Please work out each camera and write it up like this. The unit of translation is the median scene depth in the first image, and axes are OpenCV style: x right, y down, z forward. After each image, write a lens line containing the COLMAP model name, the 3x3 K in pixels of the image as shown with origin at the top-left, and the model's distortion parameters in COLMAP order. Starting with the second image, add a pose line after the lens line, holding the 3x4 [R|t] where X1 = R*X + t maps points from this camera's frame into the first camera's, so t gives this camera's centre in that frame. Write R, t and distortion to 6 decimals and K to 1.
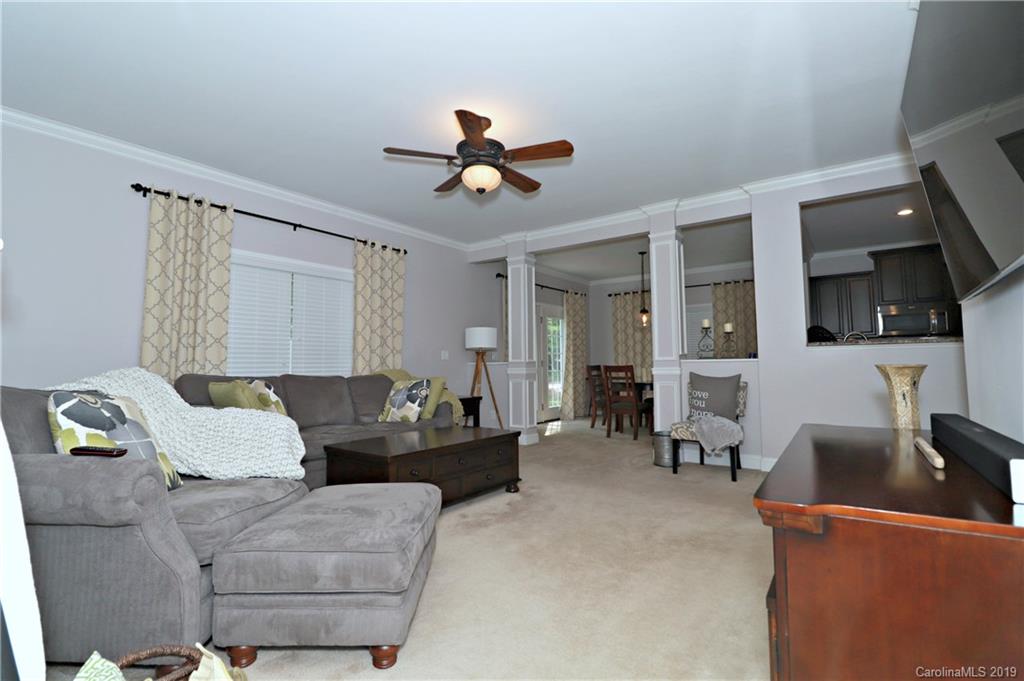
lens RADIAL K [[477.9, 0, 517.5], [0, 477.9, 335.8], [0, 0, 1]] dist [-0.001966, -0.000251]
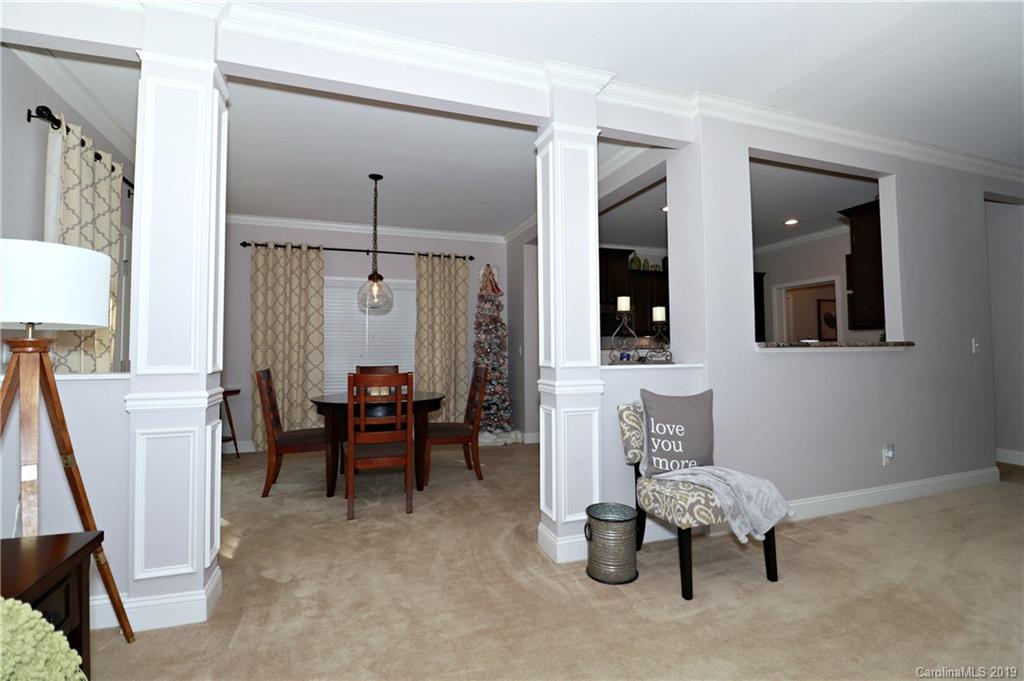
lens RADIAL K [[477.9, 0, 517.5], [0, 477.9, 335.8], [0, 0, 1]] dist [-0.001966, -0.000251]
pose [[0.565673, 0.034915, 0.823890, -0.098748], [-0.051633, 0.998642, -0.006870, 0.013215], [-0.823011, -0.038654, 0.566708, 0.433601]]
